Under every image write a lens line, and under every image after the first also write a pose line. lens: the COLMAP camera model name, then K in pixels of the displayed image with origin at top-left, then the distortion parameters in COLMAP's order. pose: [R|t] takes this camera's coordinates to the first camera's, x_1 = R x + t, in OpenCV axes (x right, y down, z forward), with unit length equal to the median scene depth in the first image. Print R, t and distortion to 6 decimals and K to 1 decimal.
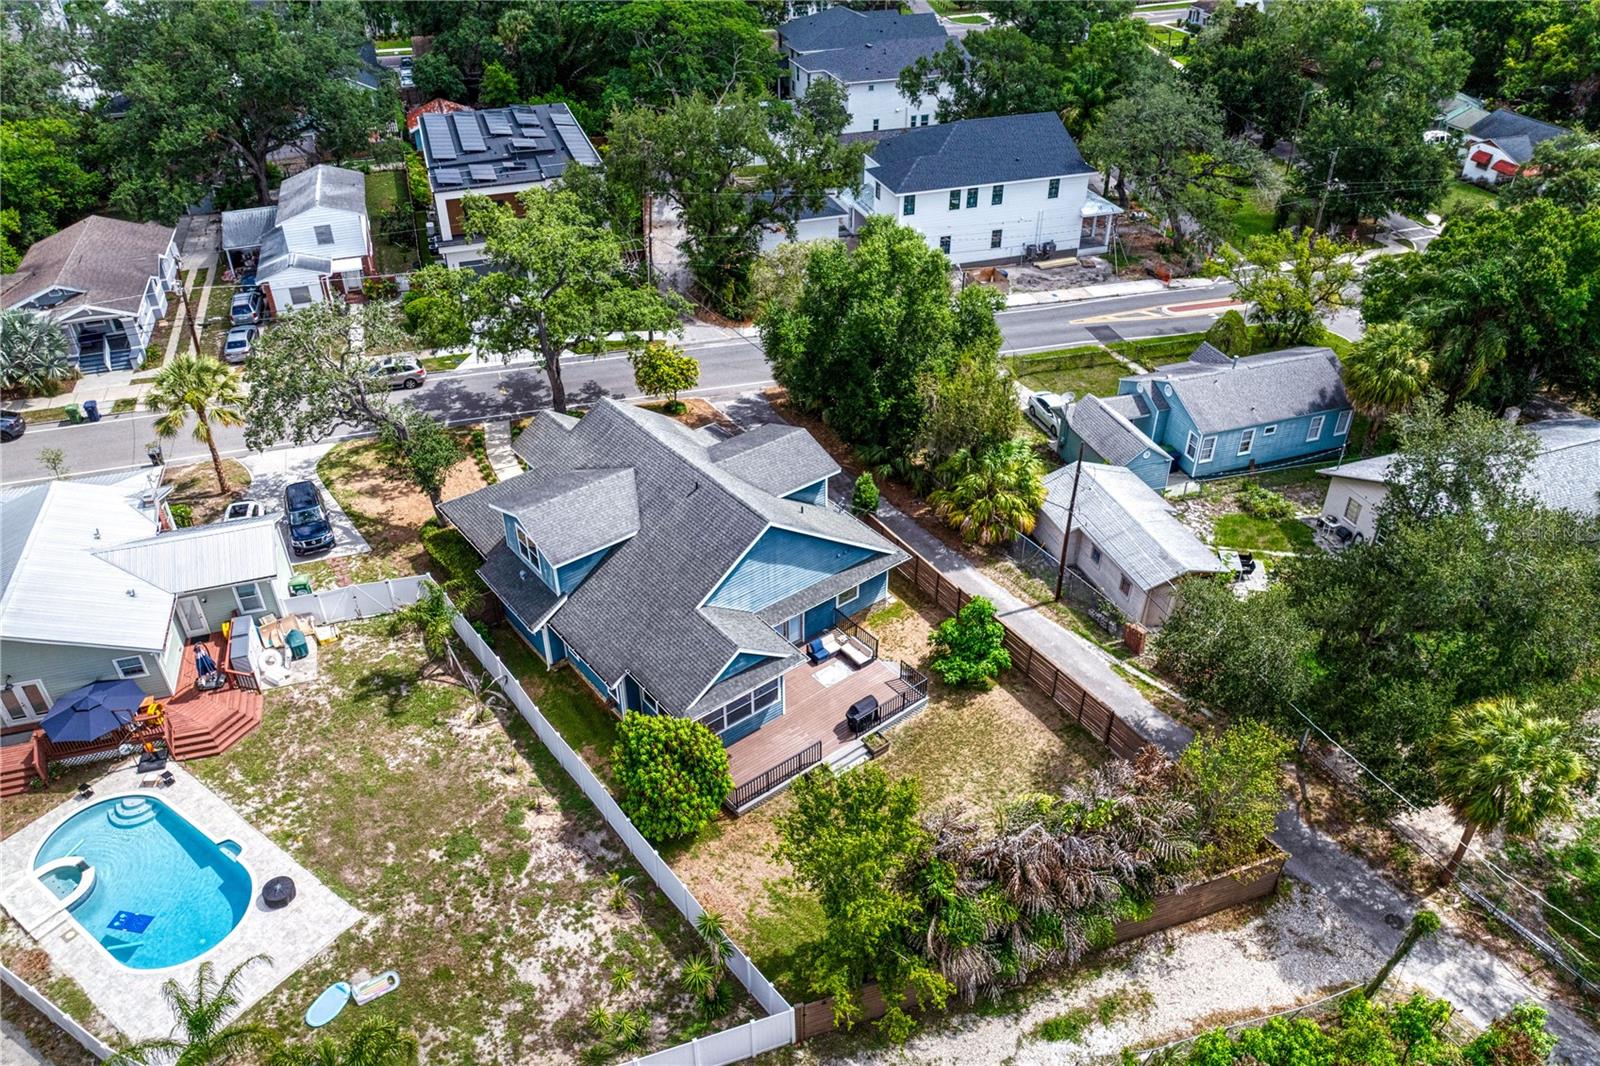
lens RADIAL K [[1122.5, 0, 797.9], [0, 1122.5, 540.4], [0, 0, 1]] dist [-0.035536, -0.000583]
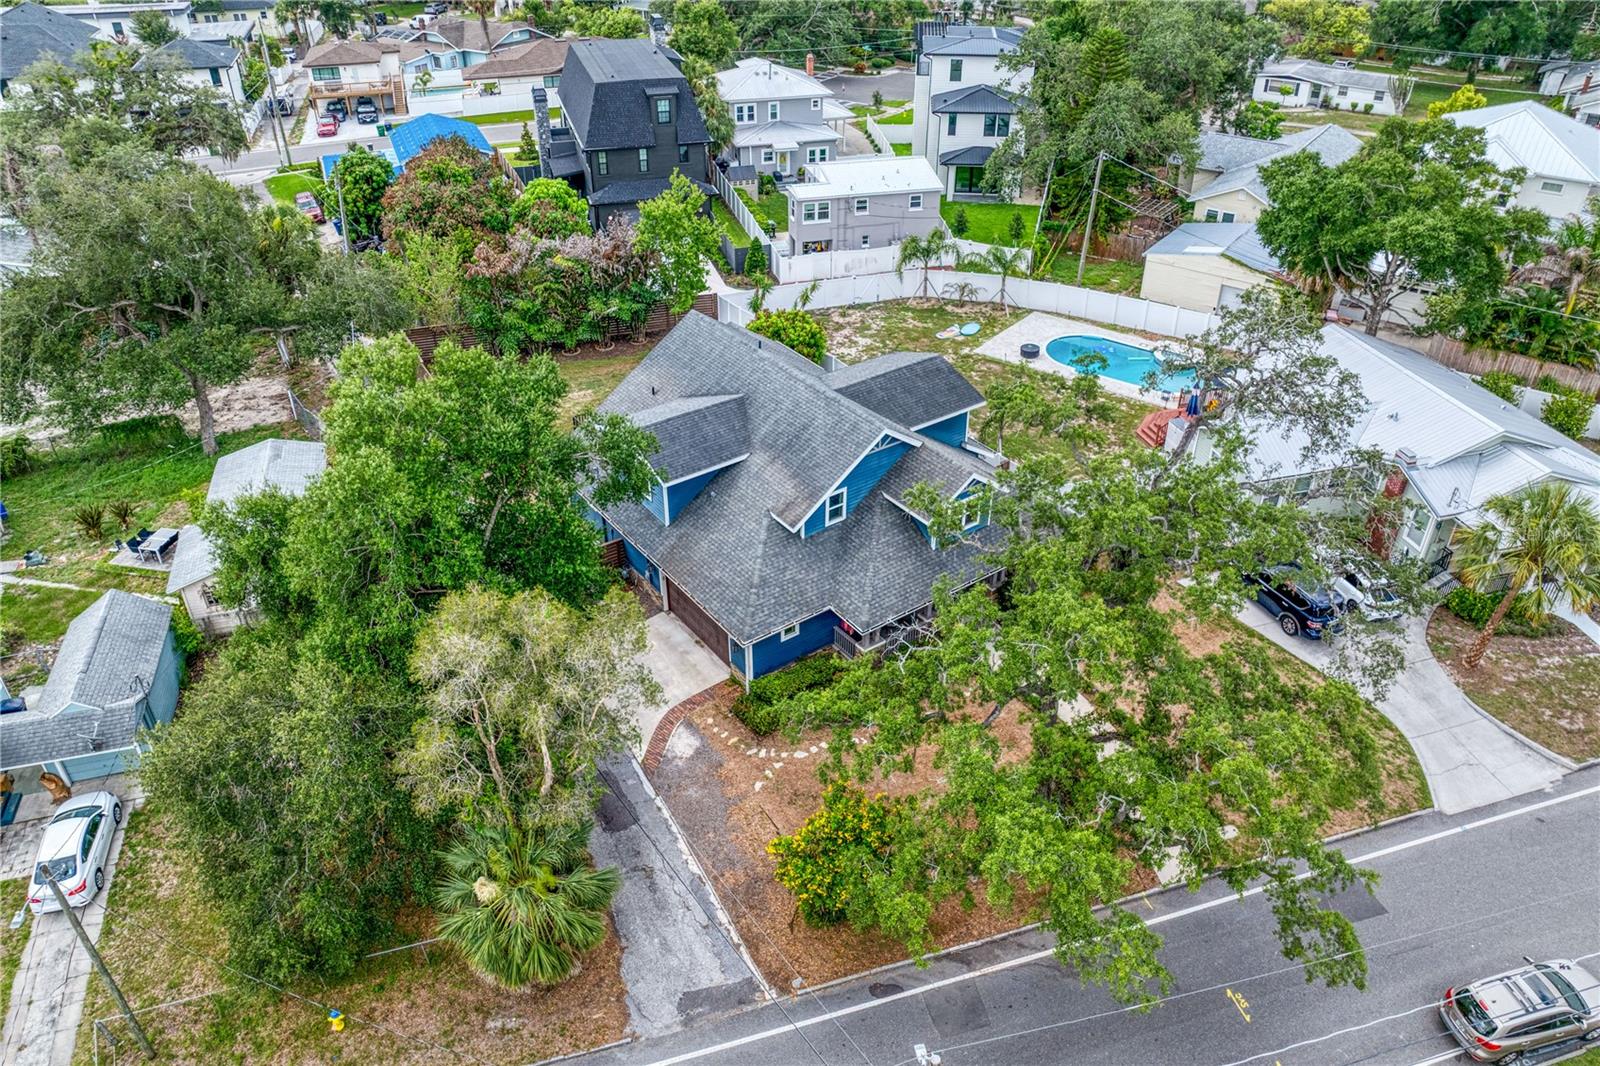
lens RADIAL K [[1122.5, 0, 802.0], [0, 1122.5, 533.2], [0, 0, 1]] dist [-0.035536, -0.000583]
pose [[-0.999130, -0.023121, 0.034707, -0.172274], [0.024073, 0.359836, 0.932705, -0.944806], [-0.034053, 0.932729, -0.358967, 1.572889]]
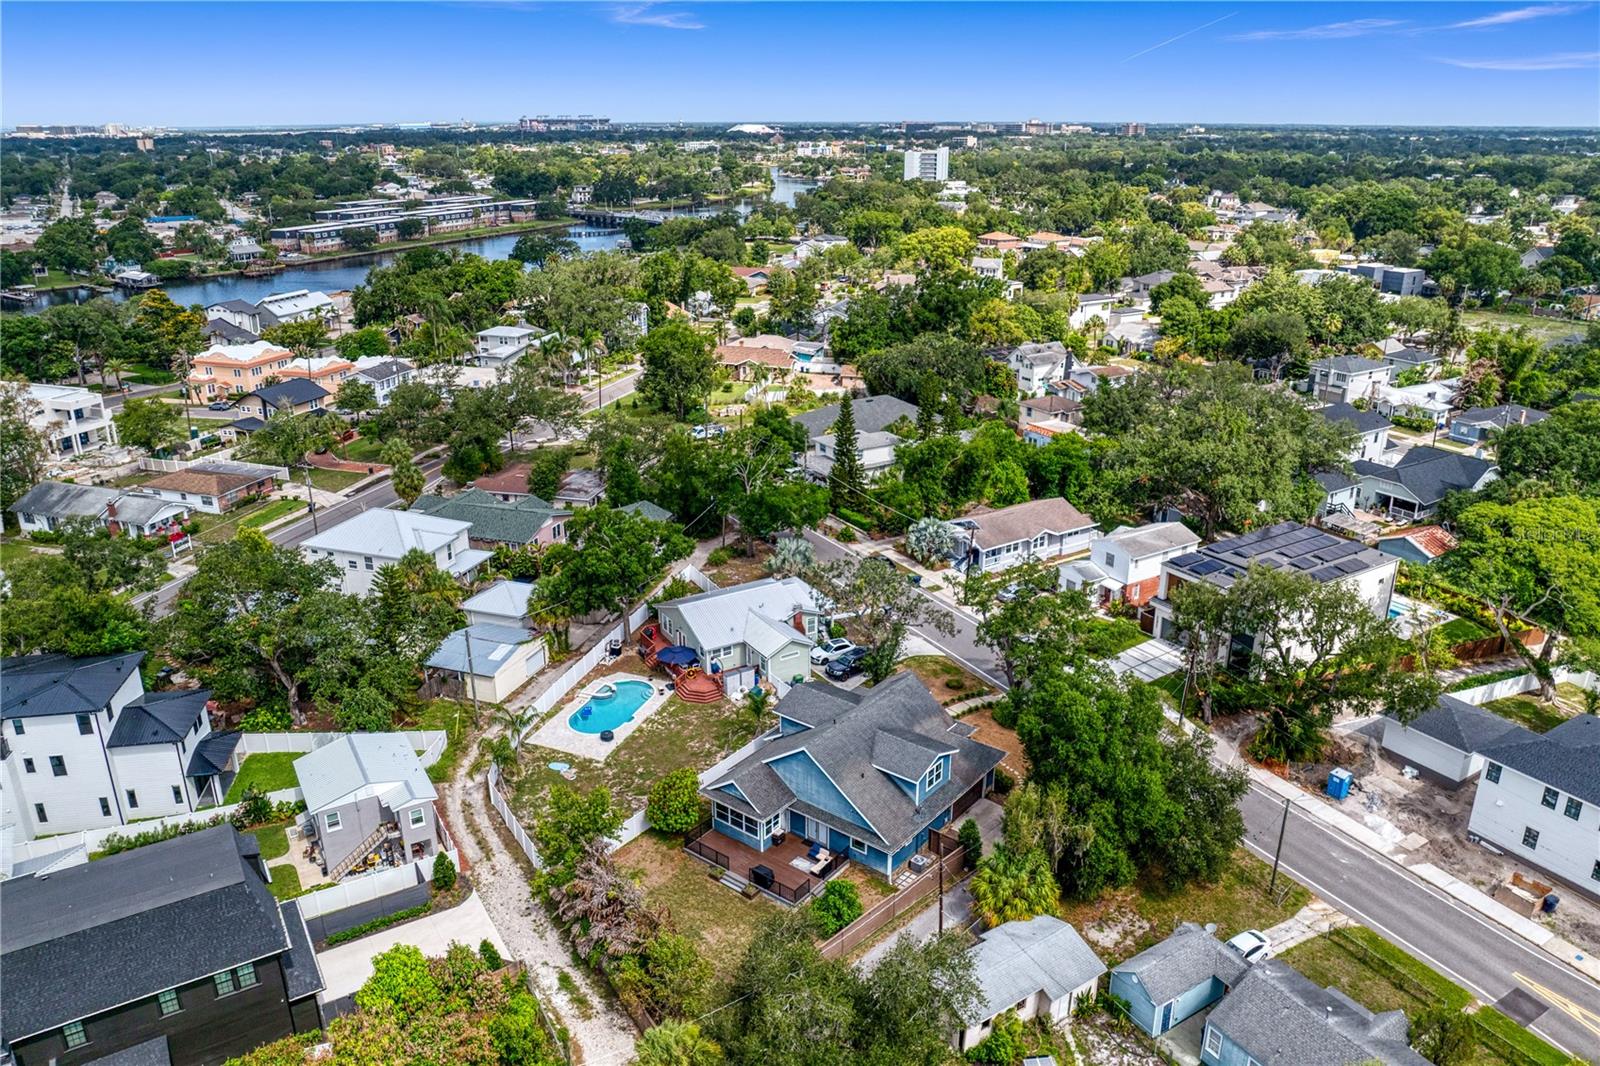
lens RADIAL K [[1122.5, 0, 804.1], [0, 1122.5, 524.5], [0, 0, 1]] dist [-0.035536, -0.000583]
pose [[0.235810, 0.332186, -0.913261, 1.397666], [-0.561555, 0.813559, 0.150923, -0.541663], [0.793127, 0.477257, 0.378386, 0.193664]]
